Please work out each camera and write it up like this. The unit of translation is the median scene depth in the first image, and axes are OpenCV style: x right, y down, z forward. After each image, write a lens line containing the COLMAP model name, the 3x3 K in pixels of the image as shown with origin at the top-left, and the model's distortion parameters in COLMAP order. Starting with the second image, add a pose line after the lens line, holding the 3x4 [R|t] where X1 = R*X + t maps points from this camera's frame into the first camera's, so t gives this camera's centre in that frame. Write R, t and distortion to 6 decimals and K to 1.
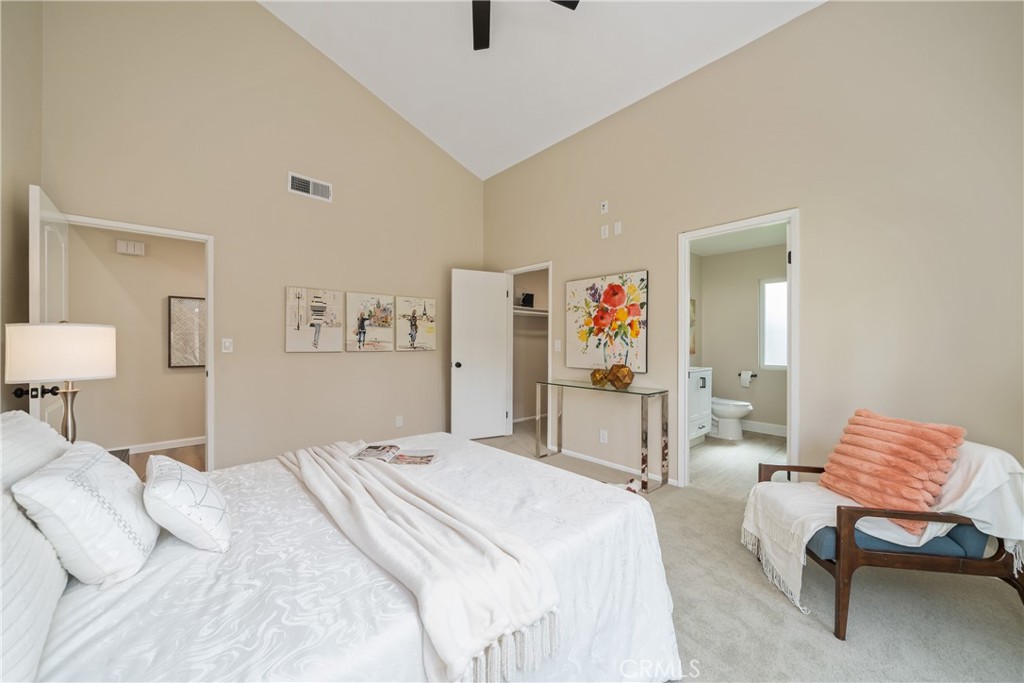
lens RADIAL K [[388.3, 0, 512.0], [0, 388.3, 341.5], [0, 0, 1]] dist [-0.000189, -0.000071]
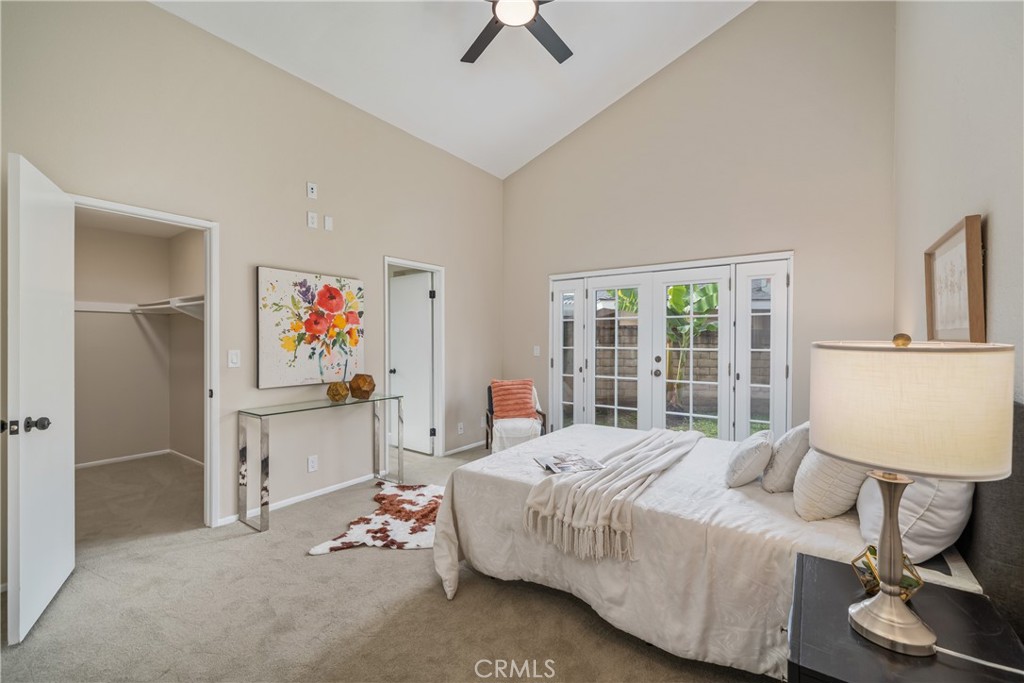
lens RADIAL K [[414.5, 0, 509.4], [0, 414.5, 347.2], [0, 0, 1]] dist [-0.000435, -0.002422]
pose [[-0.217937, -0.011677, 0.975893, -0.746721], [0.003215, 0.999914, 0.012683, -0.017975], [-0.975957, 0.005902, -0.217881, 0.793585]]
